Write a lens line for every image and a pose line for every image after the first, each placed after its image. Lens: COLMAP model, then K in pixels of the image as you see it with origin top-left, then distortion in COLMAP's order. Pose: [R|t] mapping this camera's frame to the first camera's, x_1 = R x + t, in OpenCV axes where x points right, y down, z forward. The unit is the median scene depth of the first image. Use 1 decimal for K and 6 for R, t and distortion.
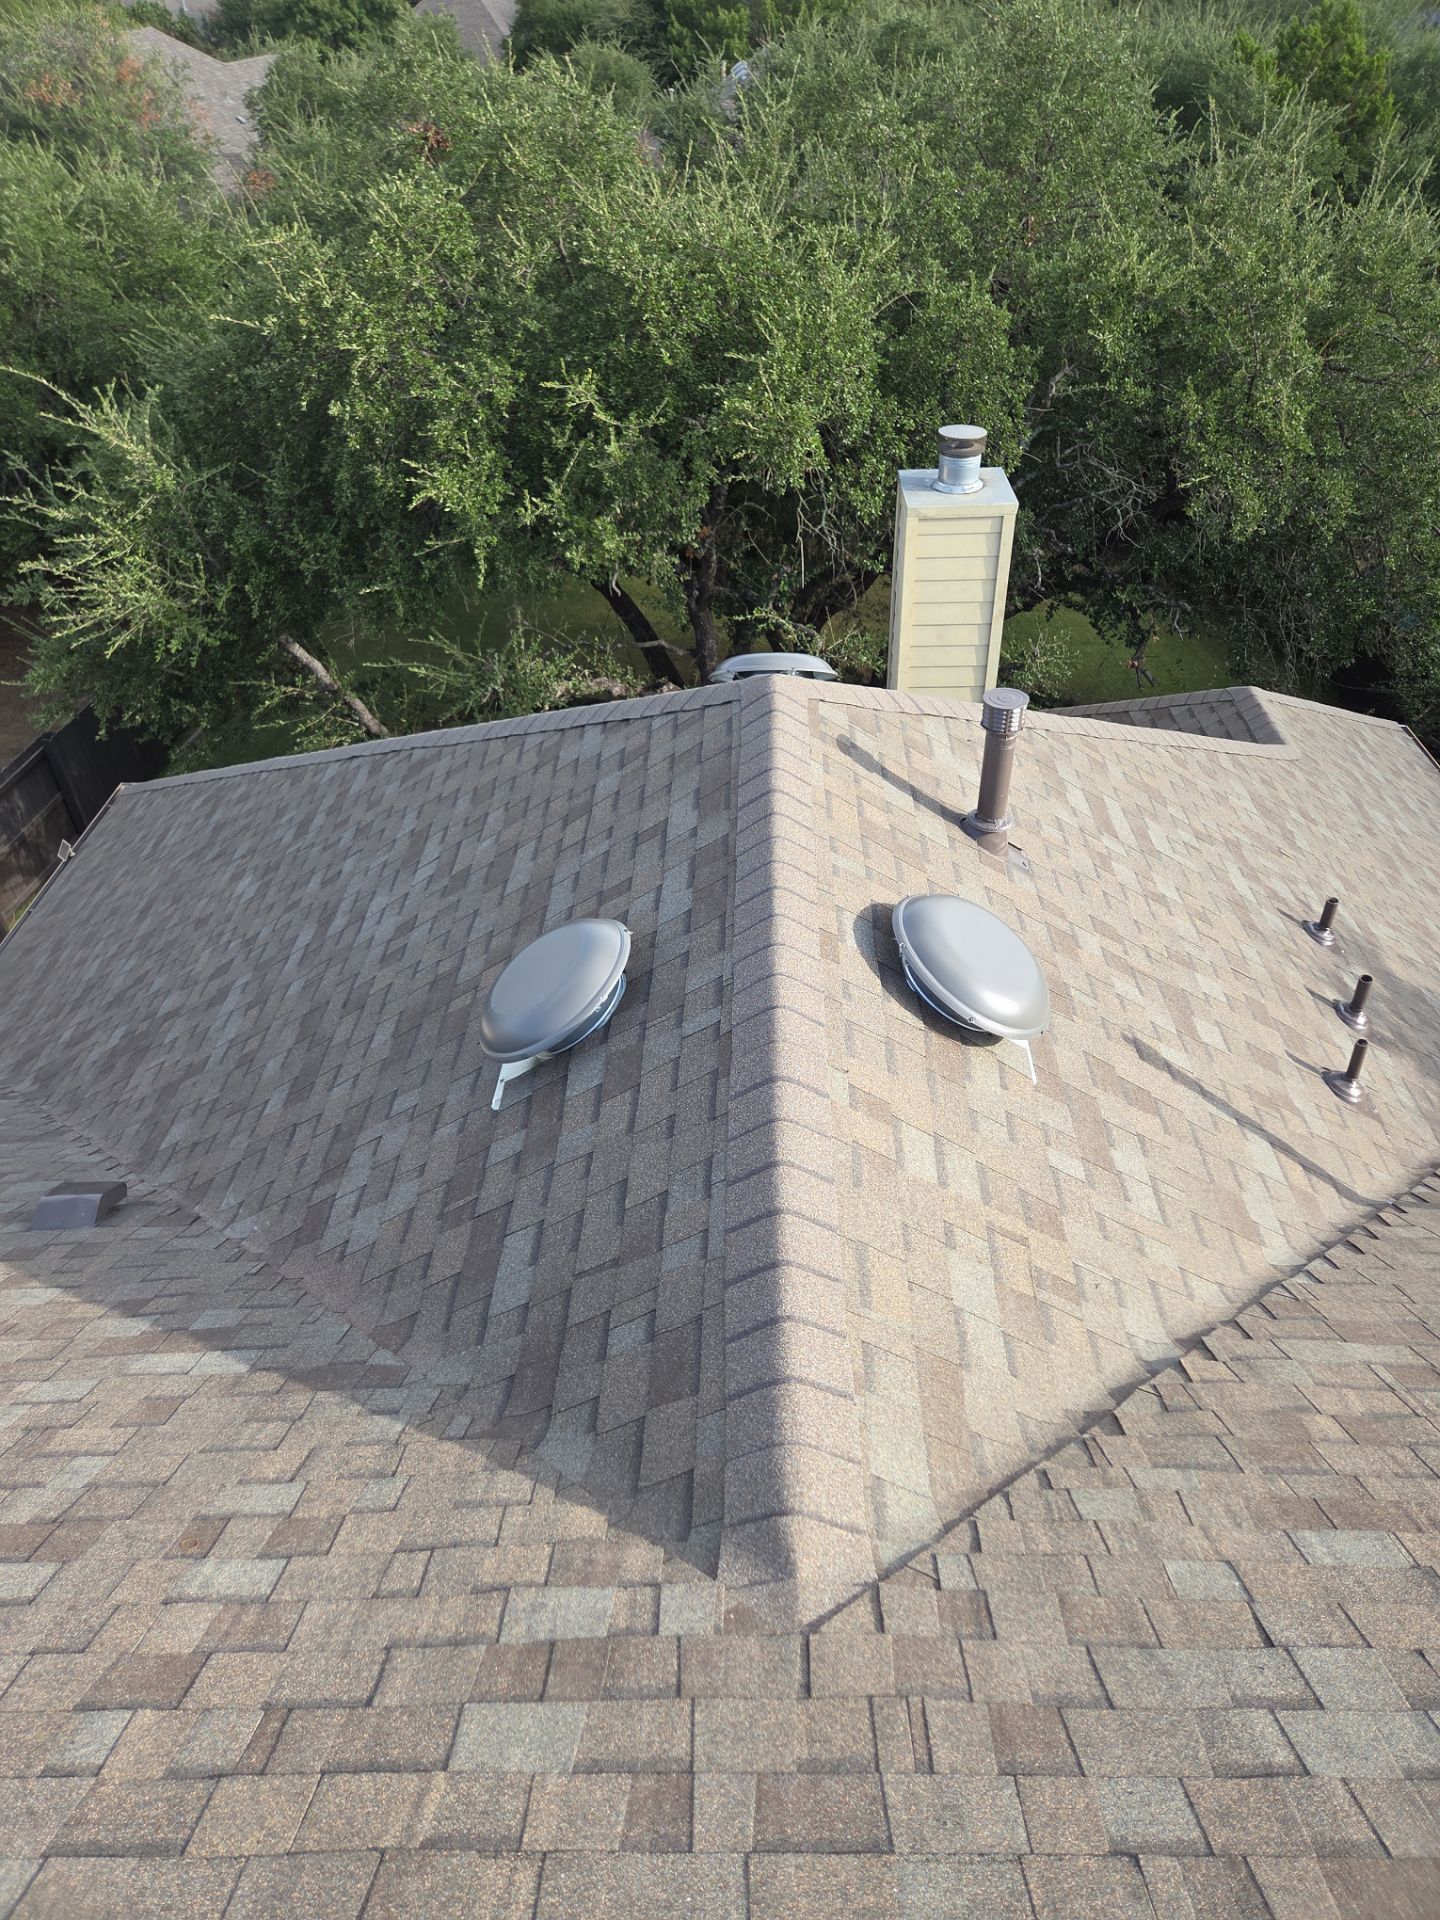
lens RADIAL K [[1285.9, 0, 748.1], [0, 1285.9, 950.8], [0, 0, 1]] dist [0.077504, -0.064062]
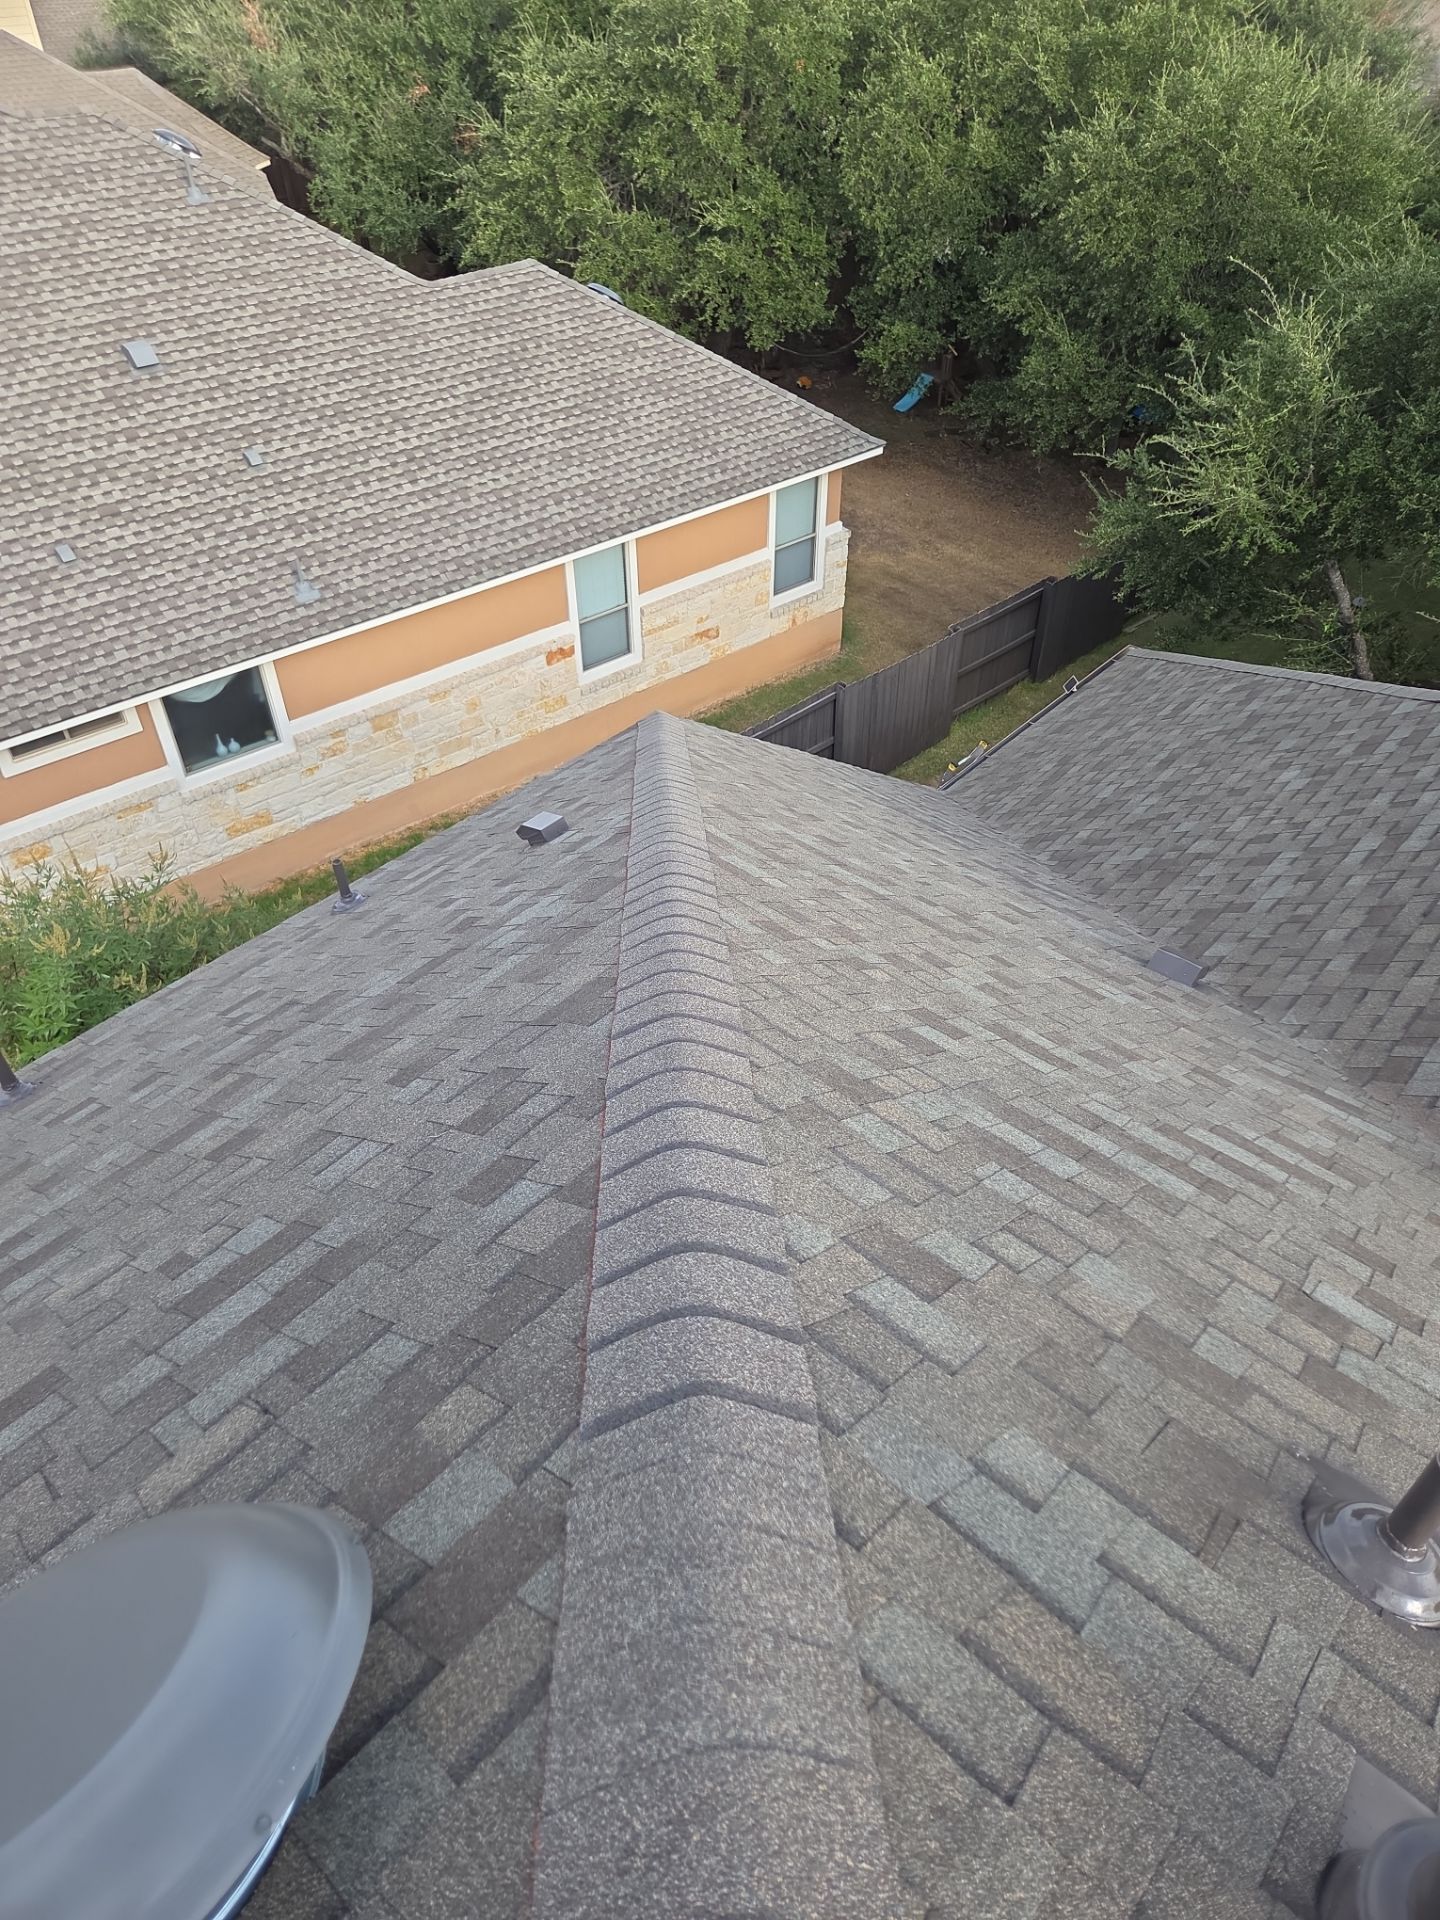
lens RADIAL K [[1285.9, 0, 748.1], [0, 1285.9, 950.8], [0, 0, 1]] dist [0.077504, -0.064062]
pose [[0.762021, 0.448373, -0.467211, -0.137064], [-0.417637, 0.891687, 0.174568, 0.074969], [0.494877, 0.062100, 0.866741, -0.175927]]
